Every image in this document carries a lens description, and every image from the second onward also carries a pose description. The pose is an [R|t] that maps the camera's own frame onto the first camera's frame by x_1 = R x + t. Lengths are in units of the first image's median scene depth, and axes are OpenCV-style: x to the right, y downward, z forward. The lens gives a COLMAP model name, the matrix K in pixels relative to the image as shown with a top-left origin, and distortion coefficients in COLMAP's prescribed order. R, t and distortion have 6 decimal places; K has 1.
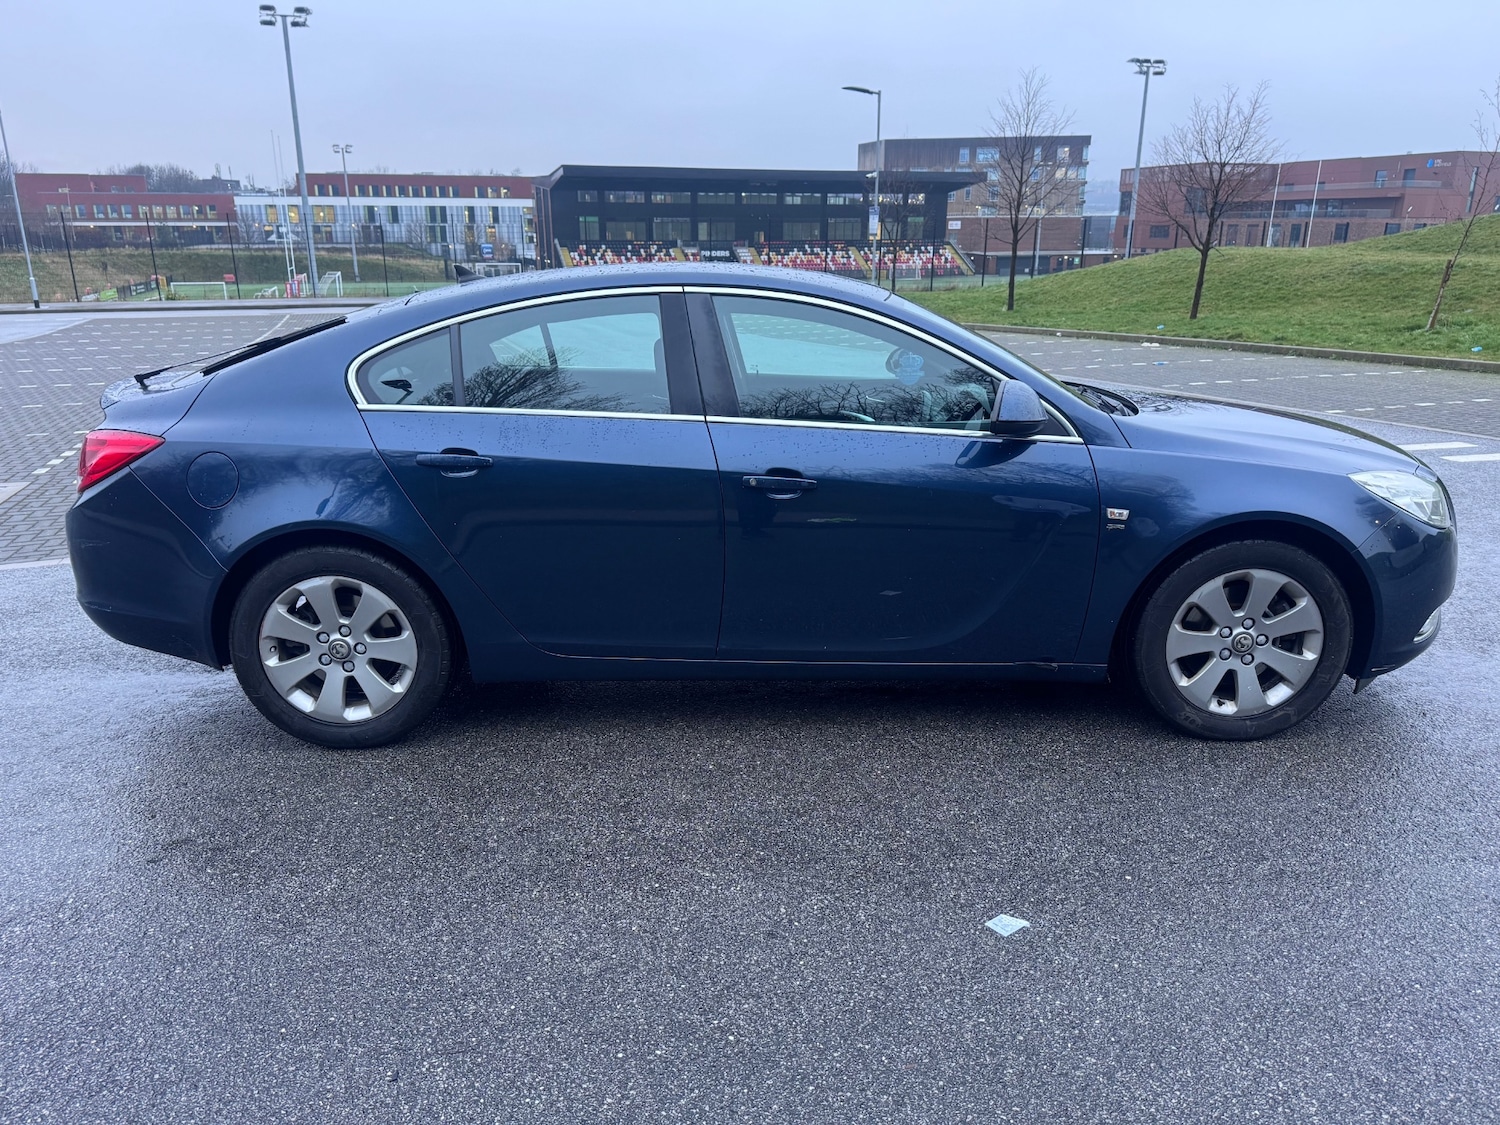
lens RADIAL K [[1047.7, 0, 751.8], [0, 1047.7, 564.0], [0, 0, 1]] dist [0.053924, -0.065795]
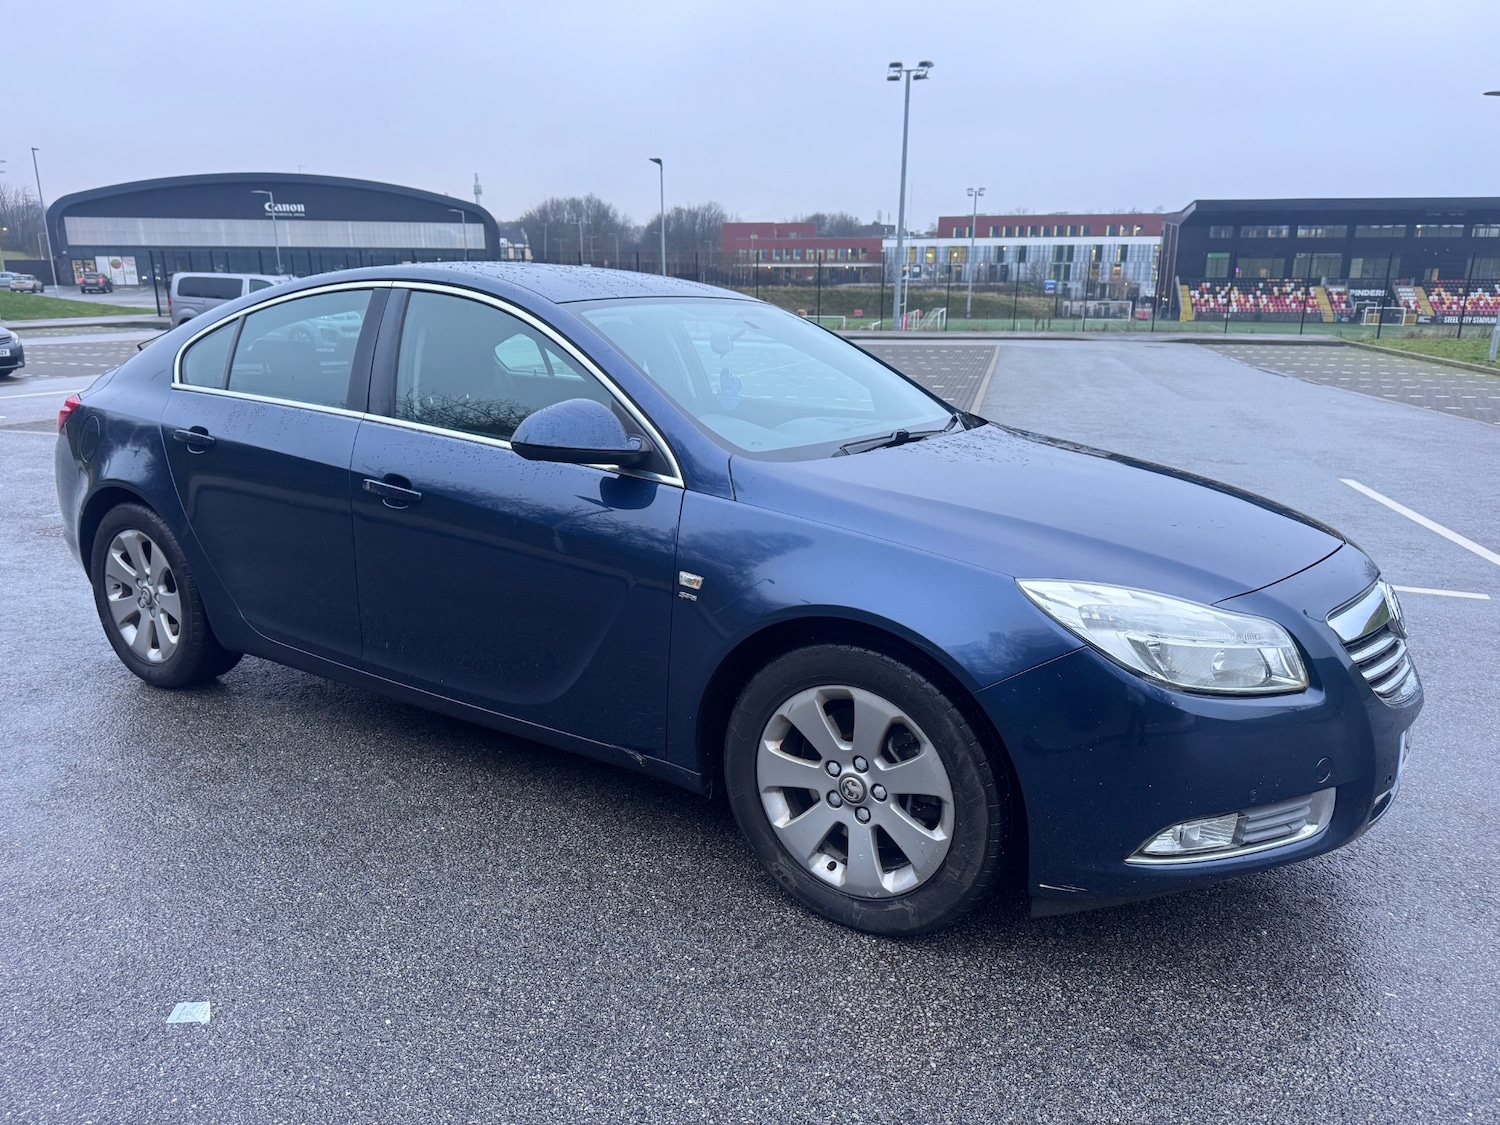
lens RADIAL K [[1047.7, 0, 751.9], [0, 1047.7, 568.2], [0, 0, 1]] dist [0.053924, -0.065795]
pose [[0.846473, 0.146700, -0.511822, 0.117939], [-0.162106, 0.986664, 0.014703, -0.011287], [0.507153, 0.070524, 0.858966, 0.055353]]
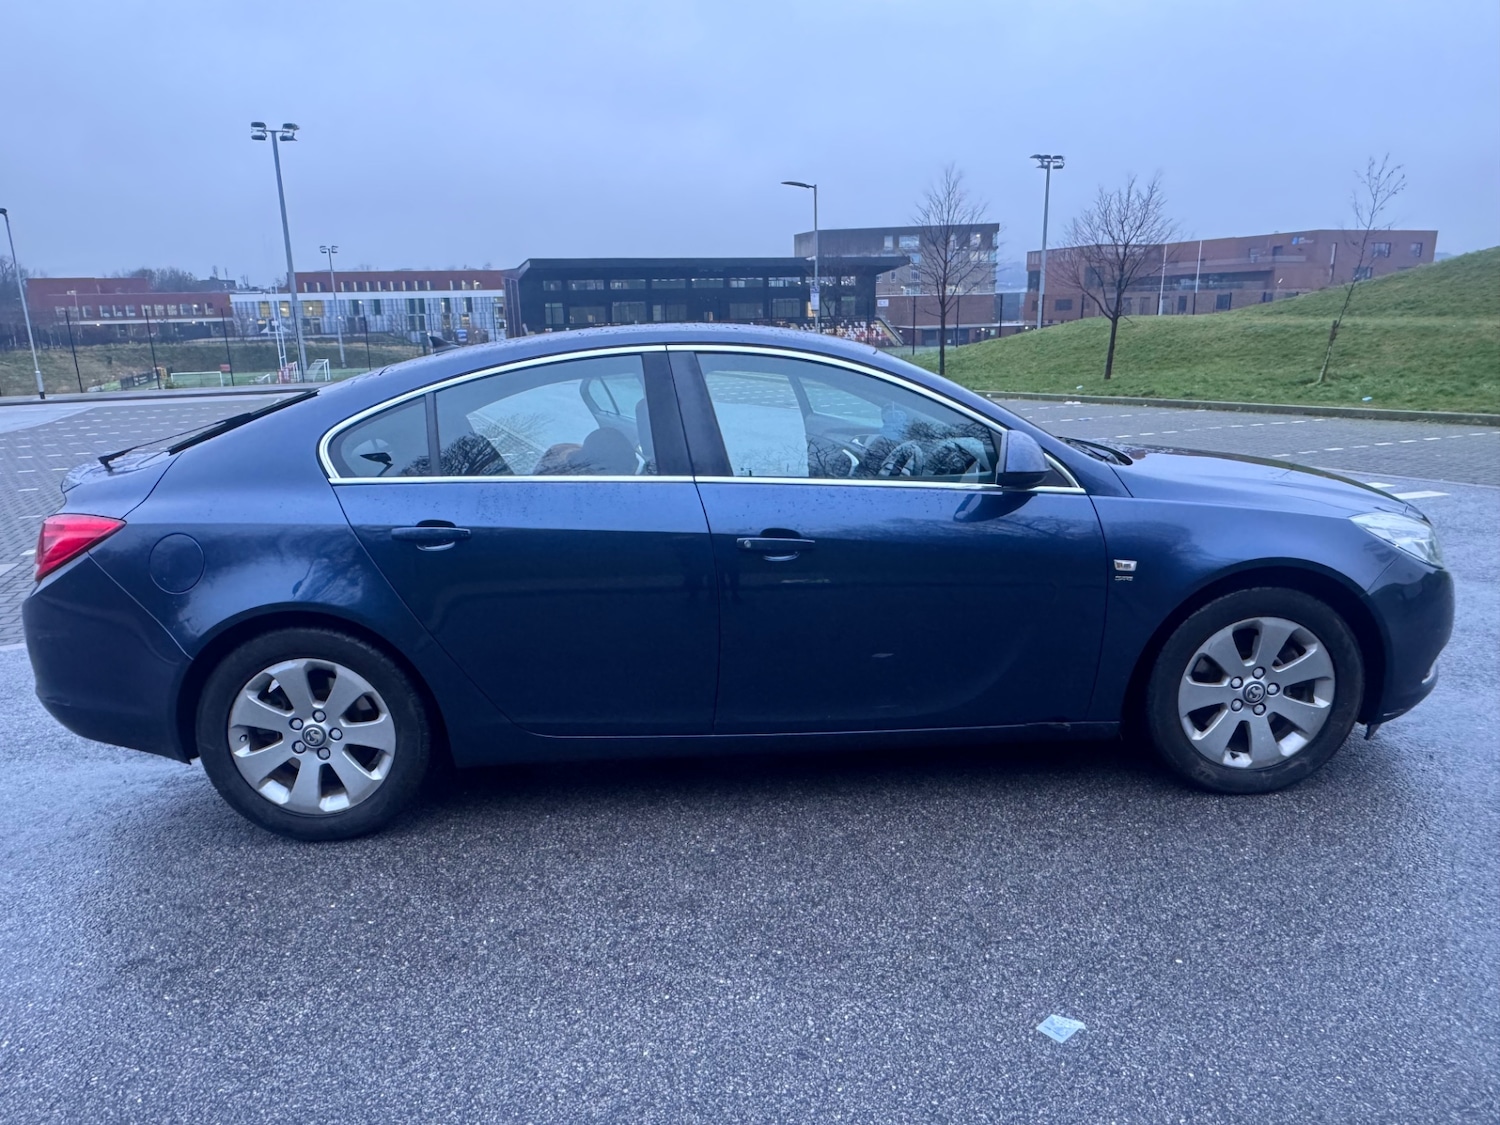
lens RADIAL K [[962.9, 0, 741.2], [0, 962.9, 559.3], [0, 0, 1]] dist [-0.002191, 0.002247]
pose [[0.998920, -0.032996, 0.032704, -0.005195], [0.034744, 0.997914, -0.054411, -0.002613], [-0.030840, 0.055488, 0.997983, 0.019401]]
